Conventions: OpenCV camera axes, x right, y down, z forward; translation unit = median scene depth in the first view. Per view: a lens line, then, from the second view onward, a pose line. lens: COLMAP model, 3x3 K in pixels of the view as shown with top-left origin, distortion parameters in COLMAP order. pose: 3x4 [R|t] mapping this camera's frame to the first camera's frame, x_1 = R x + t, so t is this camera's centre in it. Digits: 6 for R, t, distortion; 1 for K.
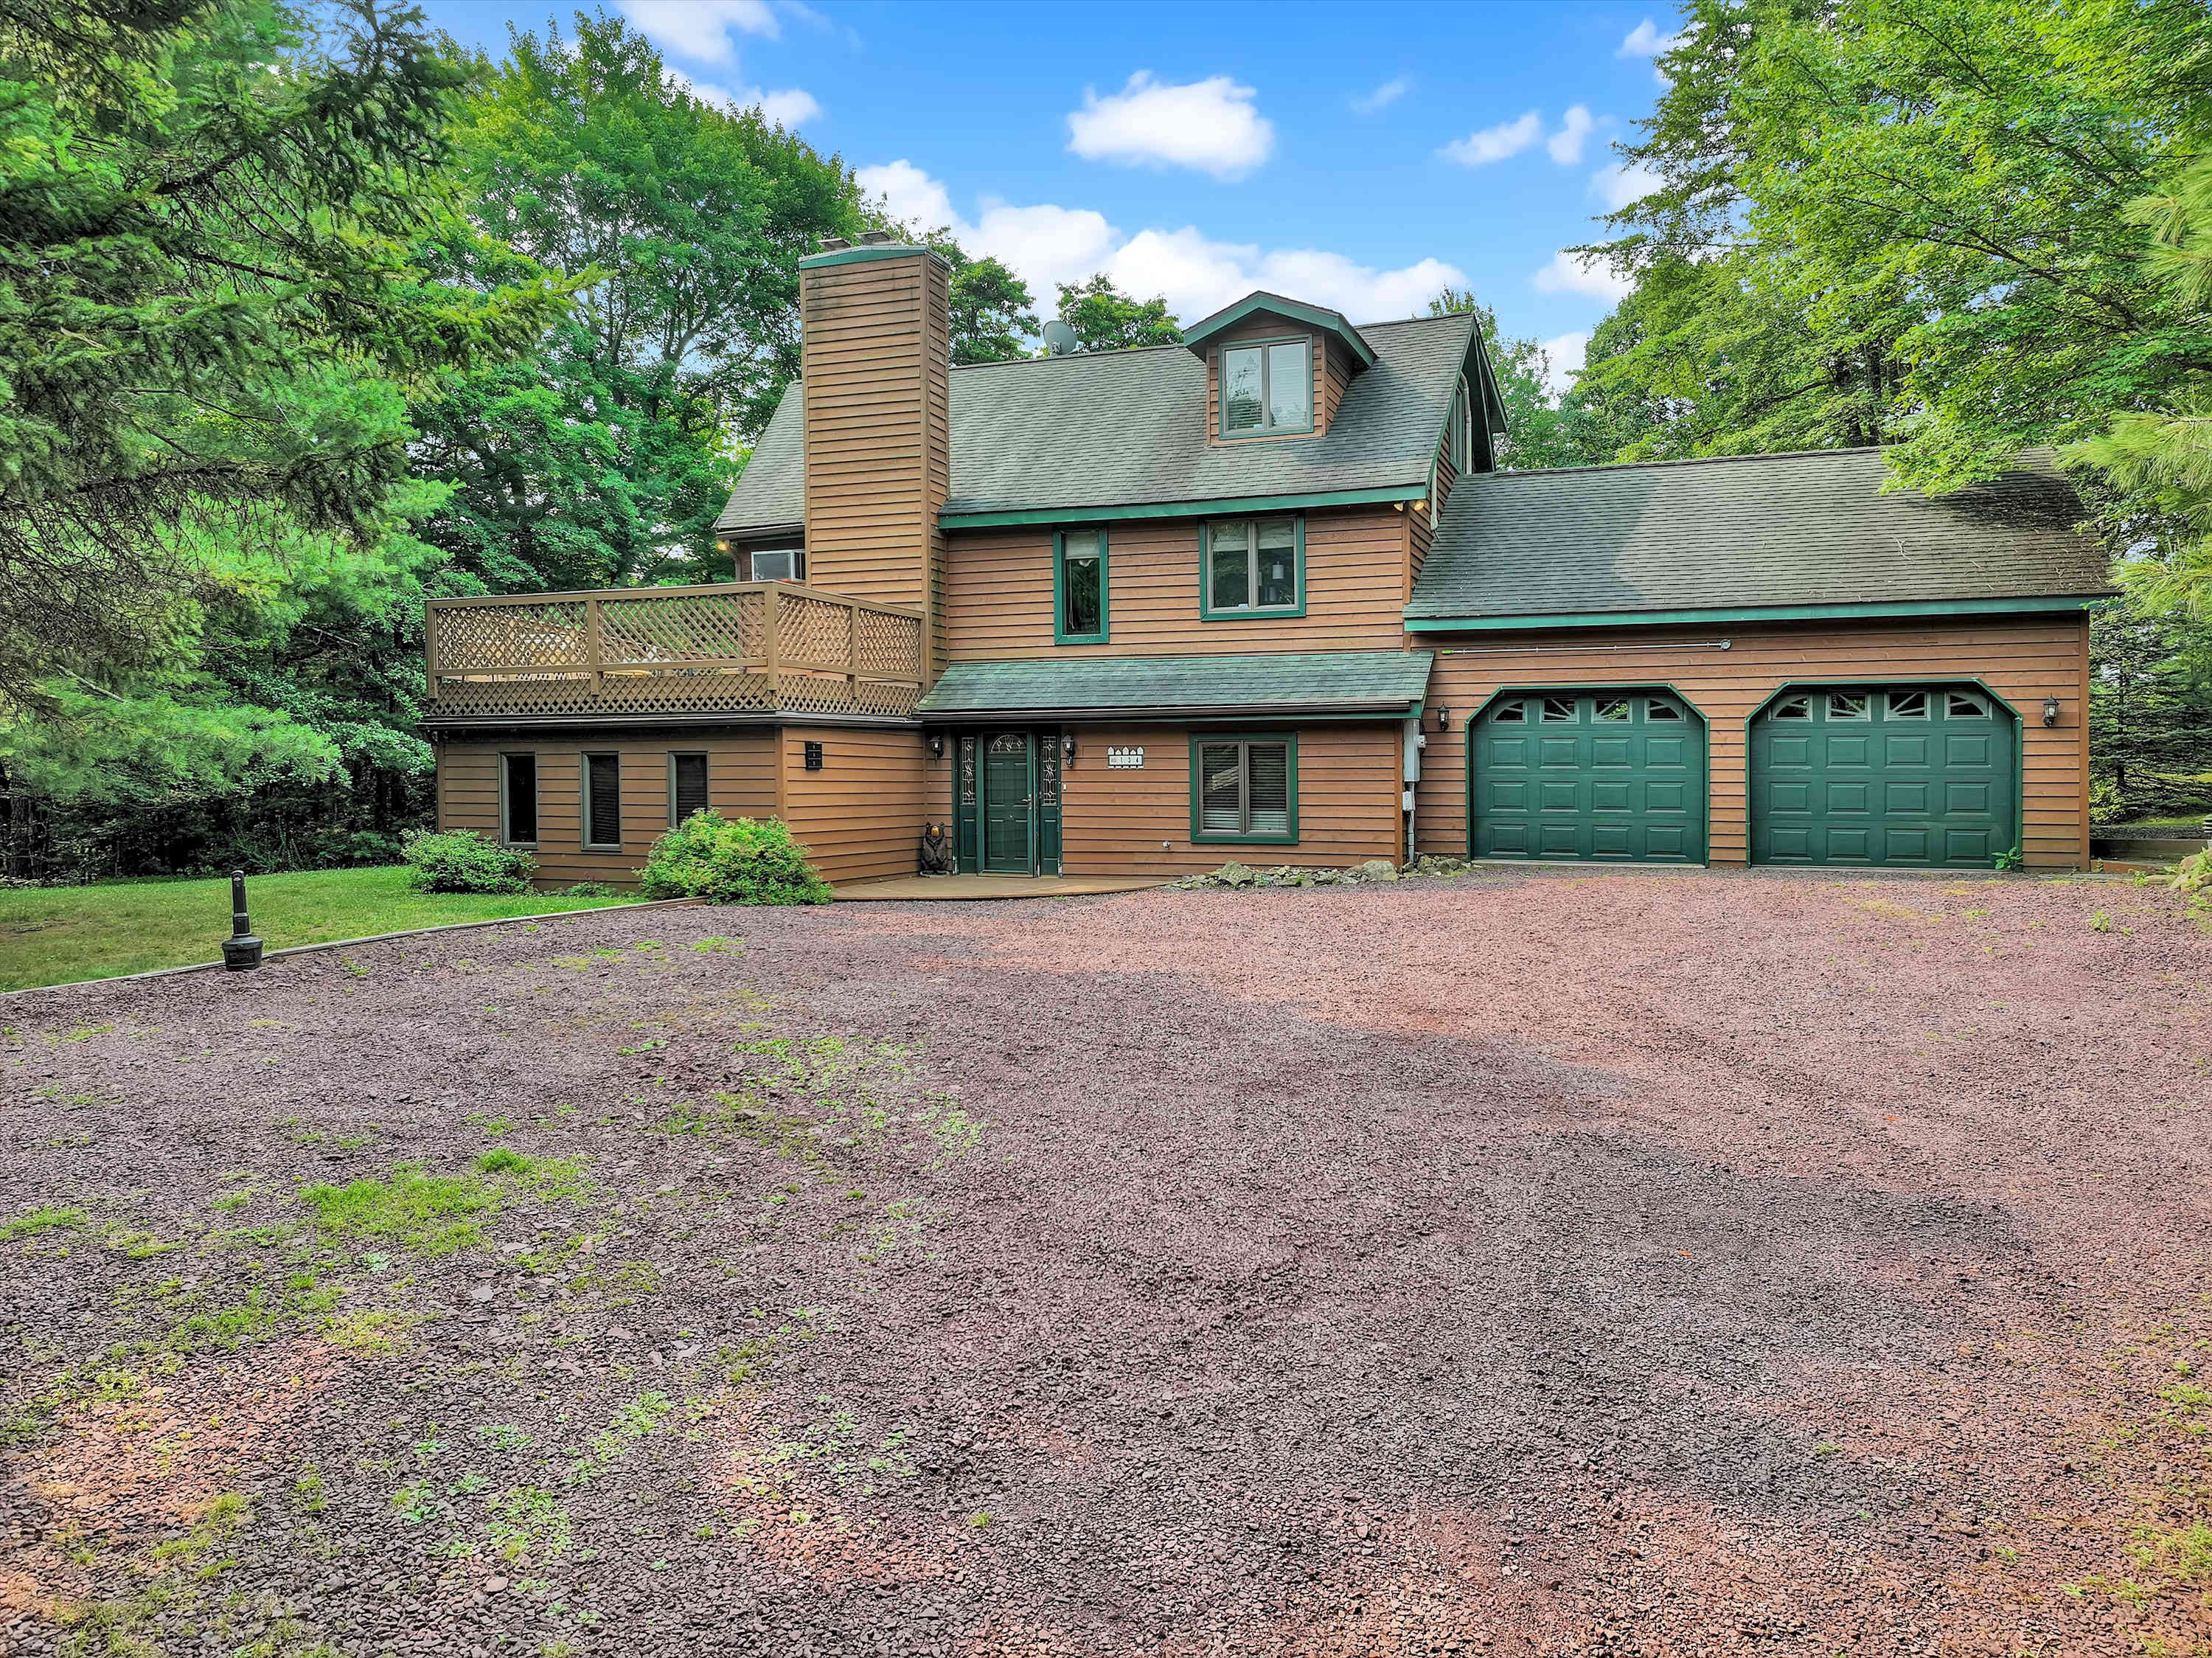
lens RADIAL K [[1568.8, 0, 1112.5], [0, 1568.8, 781.6], [0, 0, 1]] dist [0.007074, -0.006617]
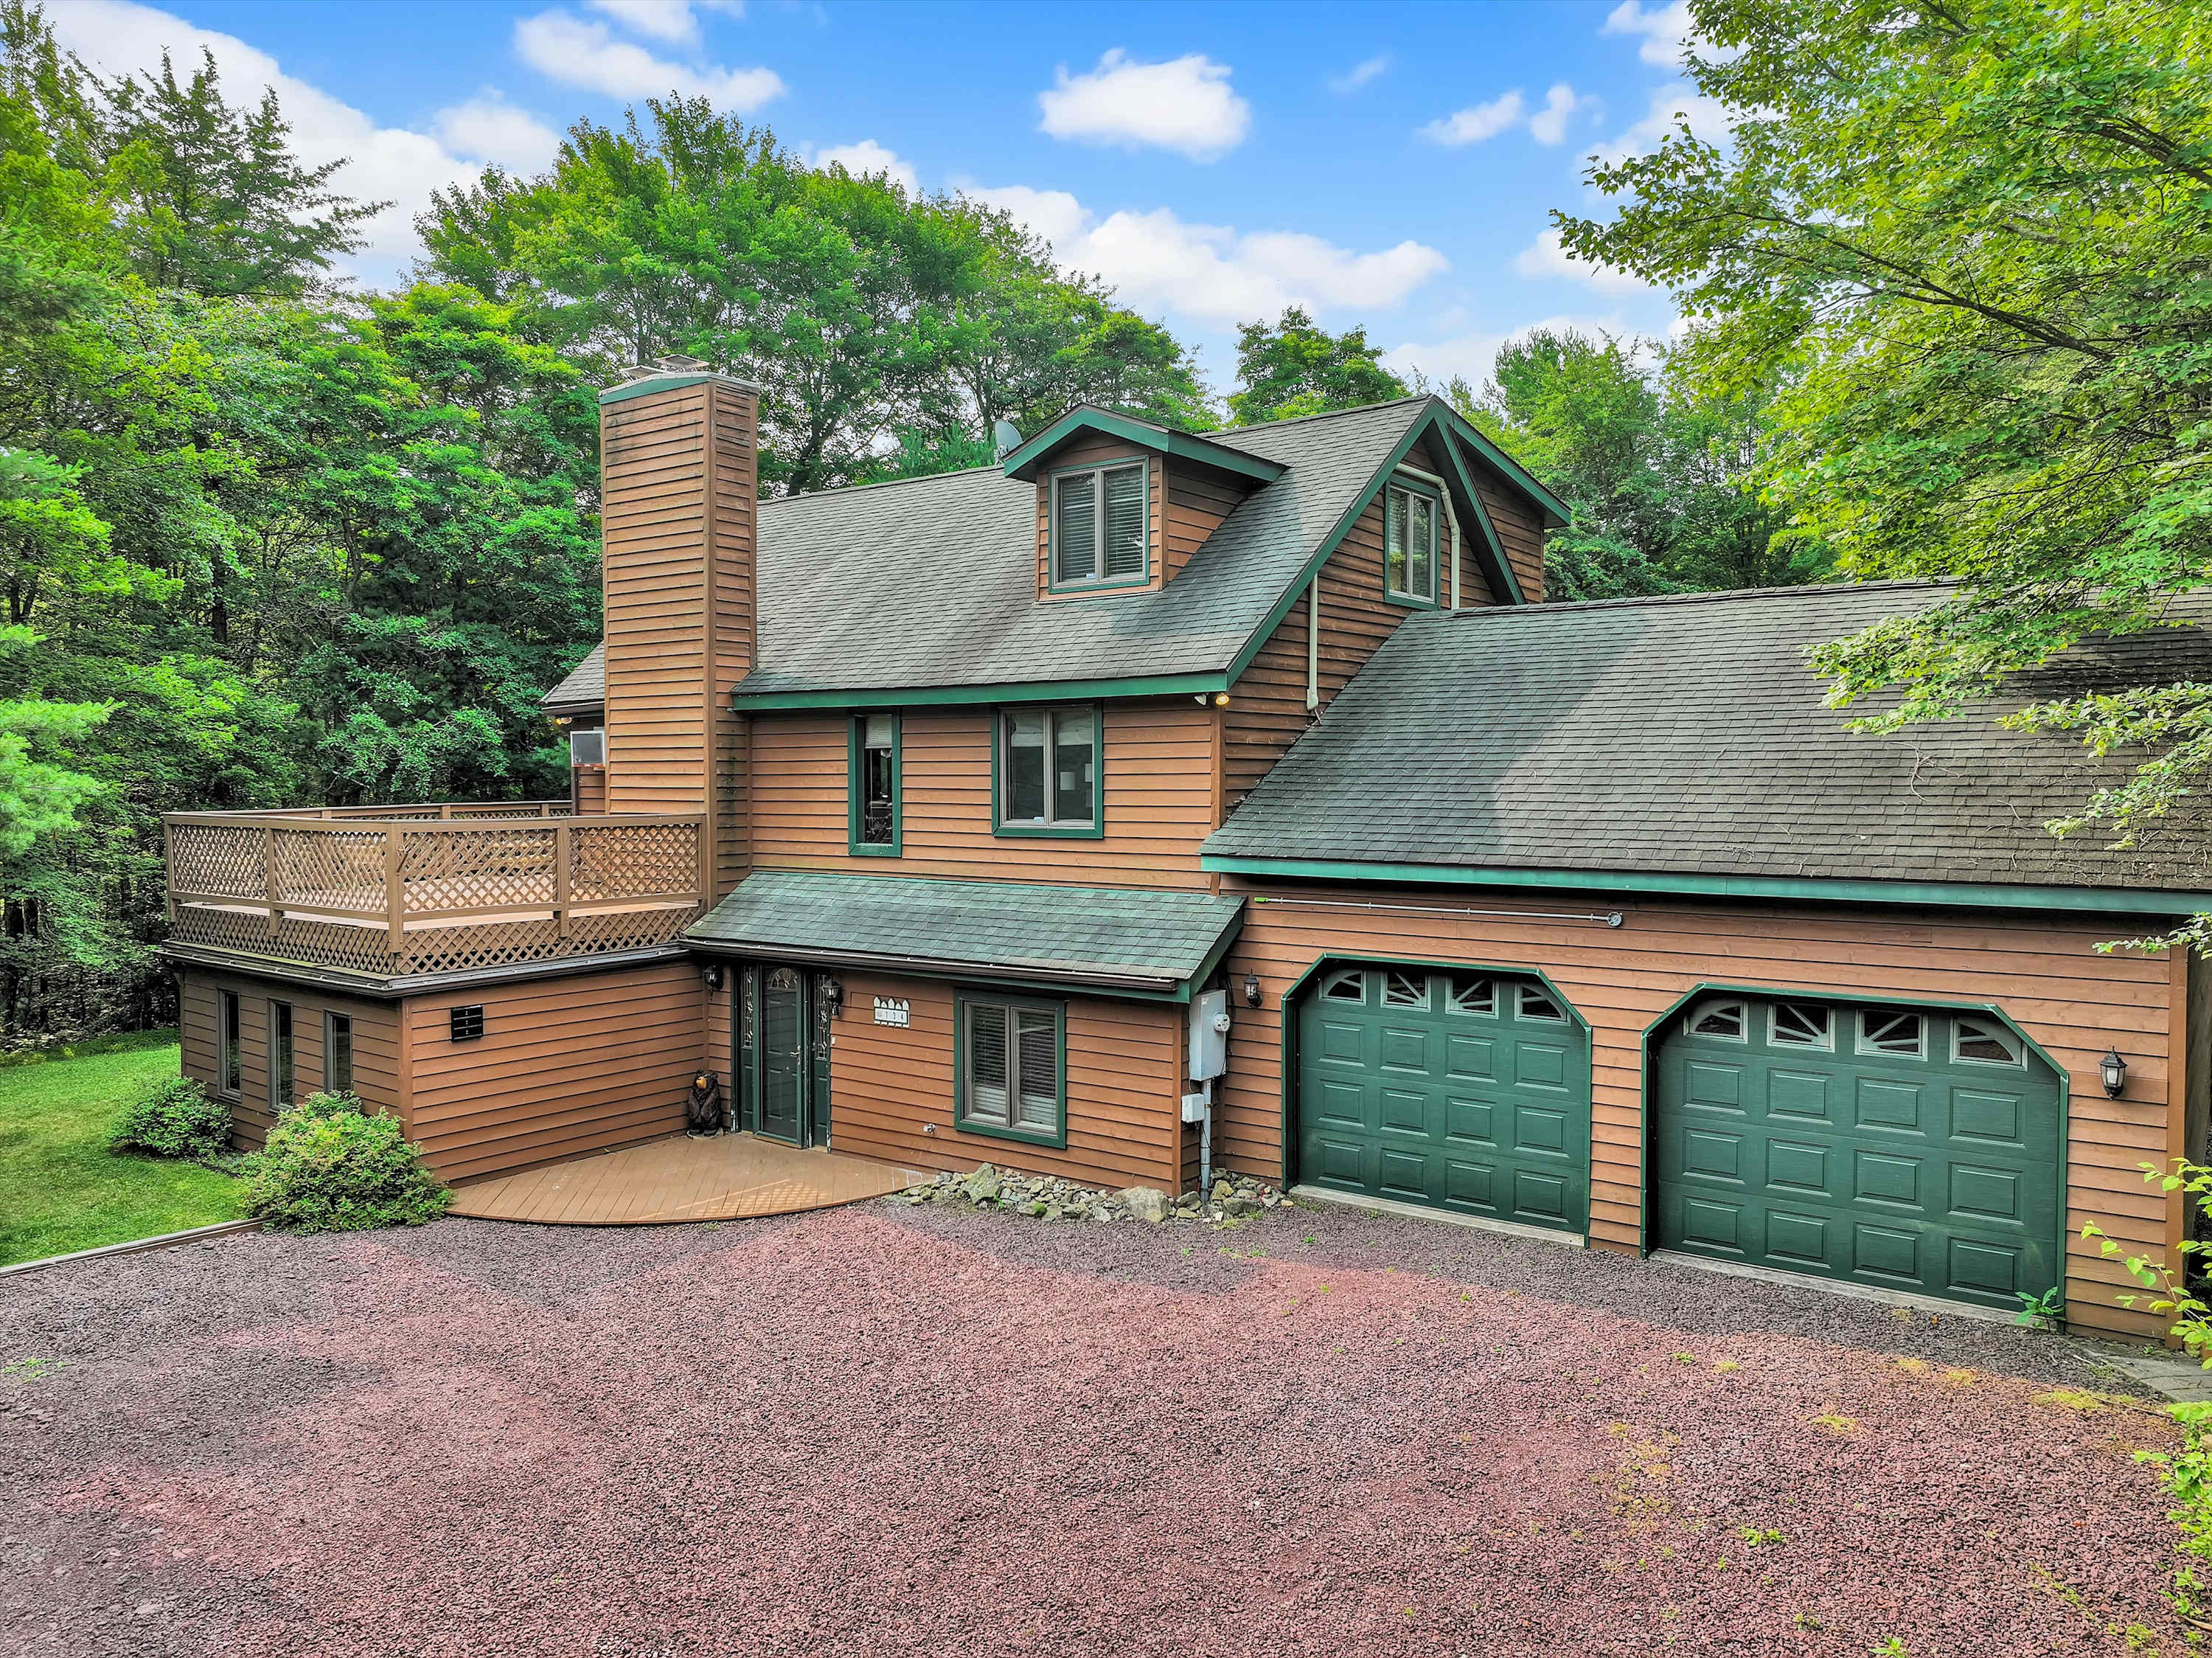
lens RADIAL K [[1559.3, 0, 1106.0], [0, 1559.3, 829.0], [0, 0, 1]] dist [0.003314, 0.001301]
pose [[0.961582, 0.008842, -0.274376, 0.340614], [-0.000884, 0.999576, 0.029113, -0.135676], [0.274517, -0.027752, 0.961182, 0.283977]]
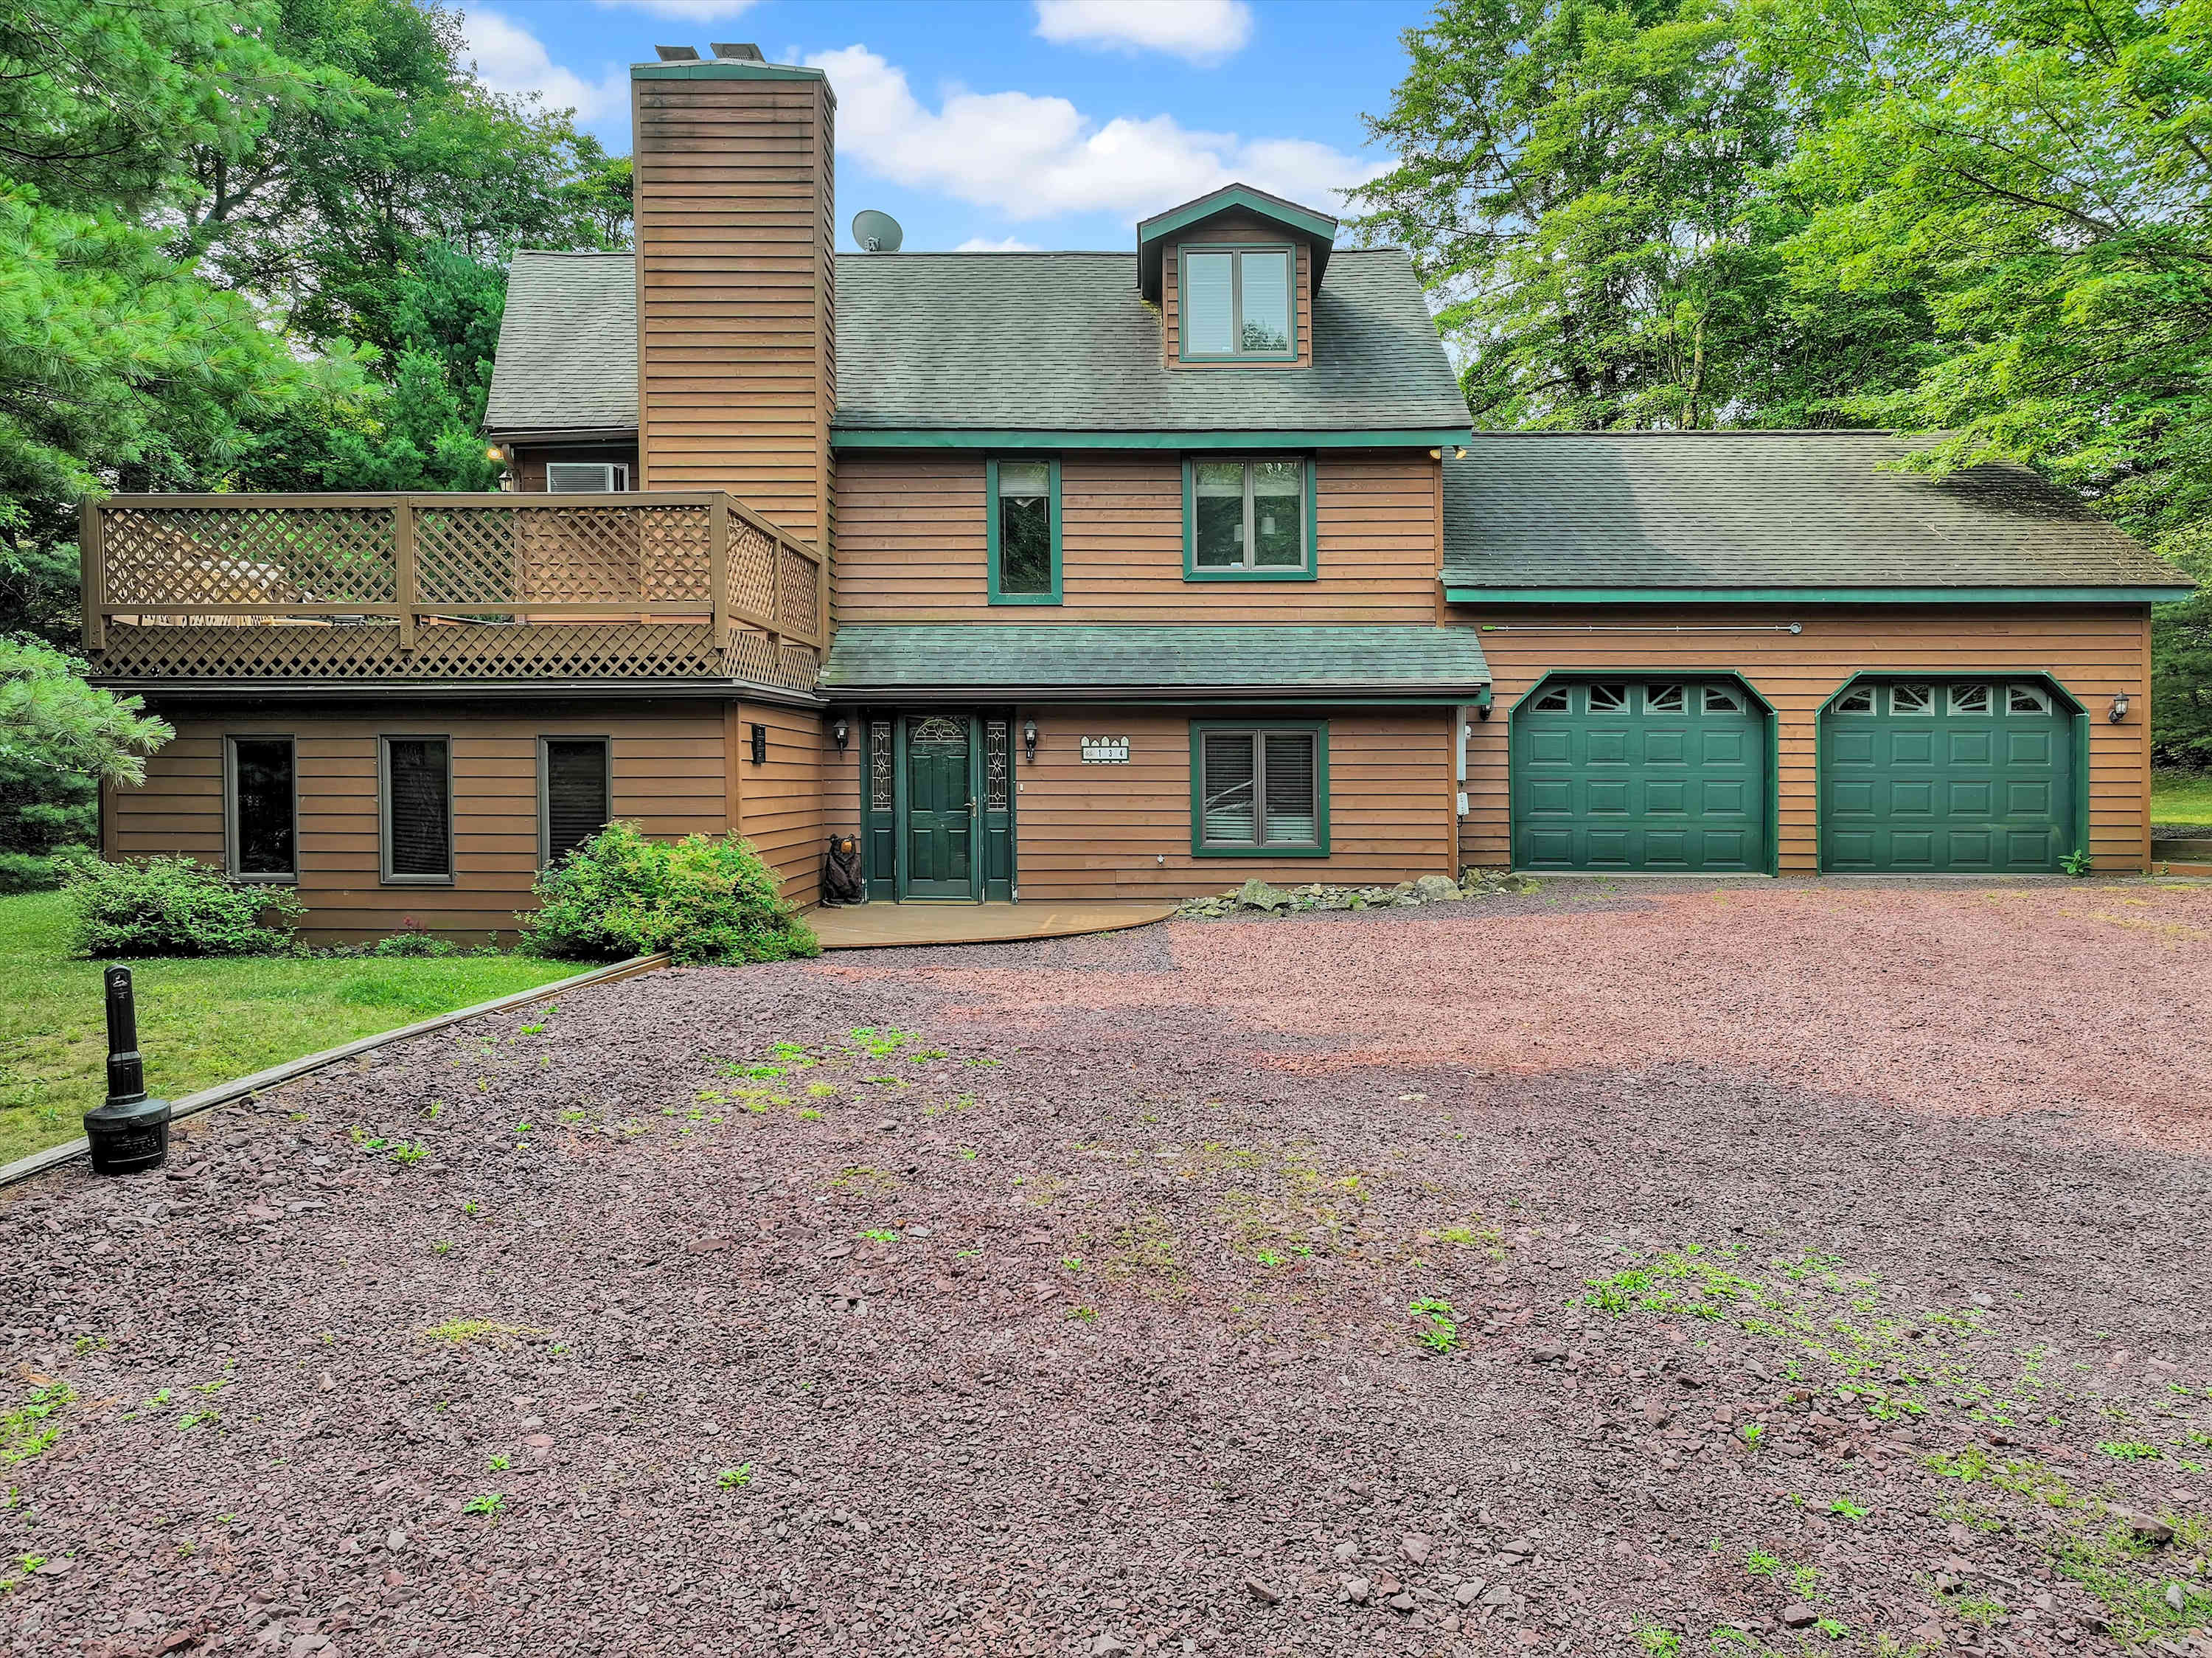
lens RADIAL K [[1568.8, 0, 1112.5], [0, 1568.8, 781.6], [0, 0, 1]] dist [0.007074, -0.006617]
pose [[0.942736, -0.000122, 0.333541, -0.260455], [-0.000596, 0.999998, 0.002051, -0.001033], [-0.333541, -0.002132, 0.942733, 0.264708]]
